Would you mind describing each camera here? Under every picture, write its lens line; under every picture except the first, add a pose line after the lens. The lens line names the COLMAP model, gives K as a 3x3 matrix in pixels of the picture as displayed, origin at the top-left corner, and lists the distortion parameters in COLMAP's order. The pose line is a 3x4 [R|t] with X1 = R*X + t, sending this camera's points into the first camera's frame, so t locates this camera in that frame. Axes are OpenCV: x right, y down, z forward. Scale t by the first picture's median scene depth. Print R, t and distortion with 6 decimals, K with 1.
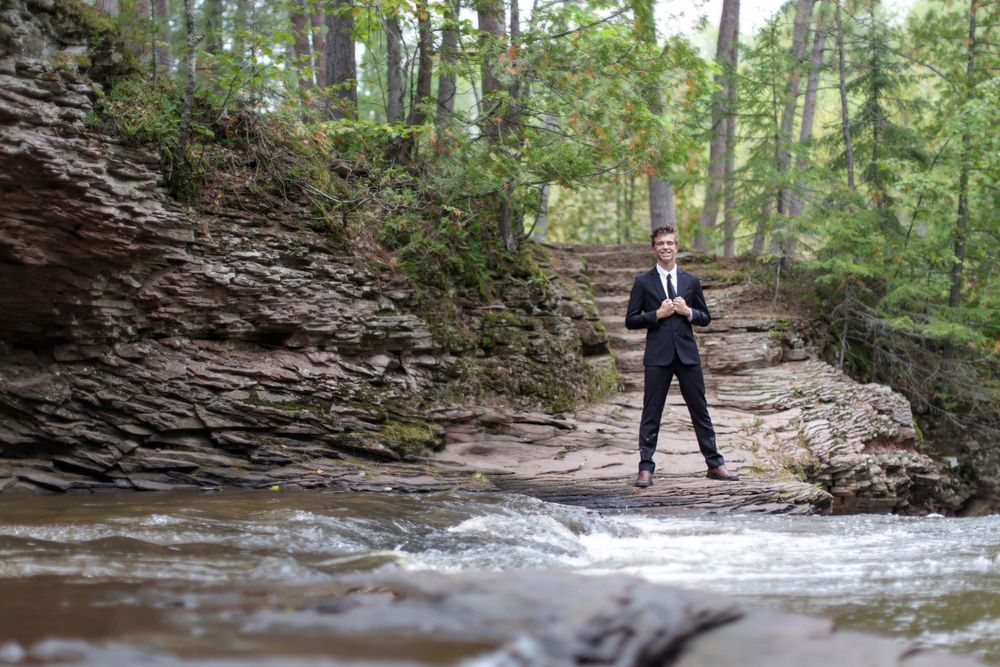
lens RADIAL K [[1459.6, 0, 493.4], [0, 1459.6, 332.1], [0, 0, 1]] dist [-0.112418, 0.000000]
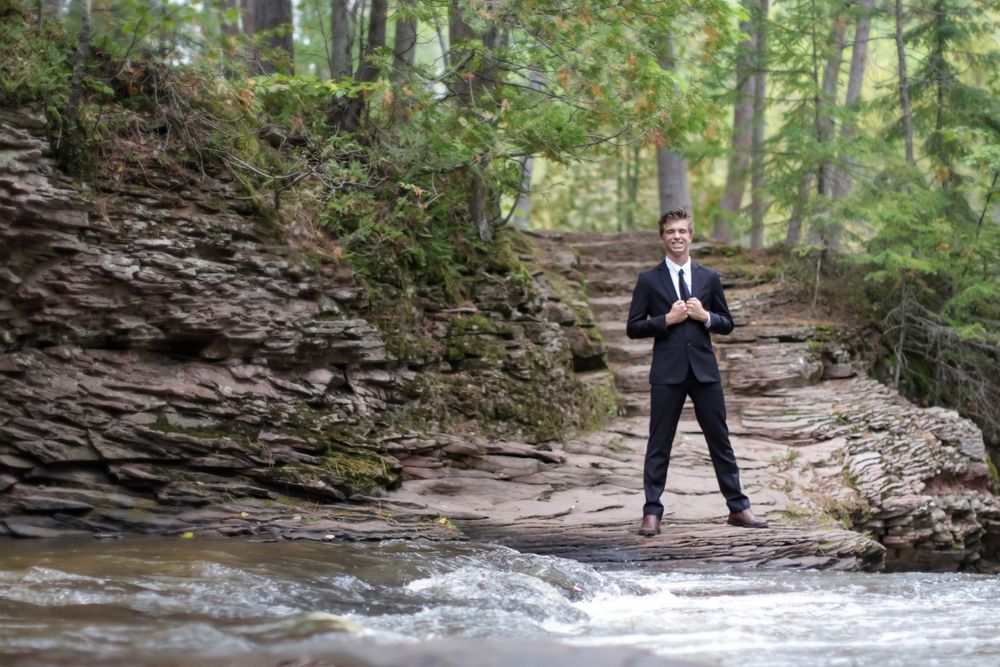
lens RADIAL K [[1459.6, 0, 502.7], [0, 1459.6, 332.6], [0, 0, 1]] dist [-0.112418, 0.000000]
pose [[0.999772, 0.004255, 0.020901, 0.005419], [-0.004195, 0.999987, -0.002917, -0.002413], [-0.020913, 0.002829, 0.999777, 0.201336]]
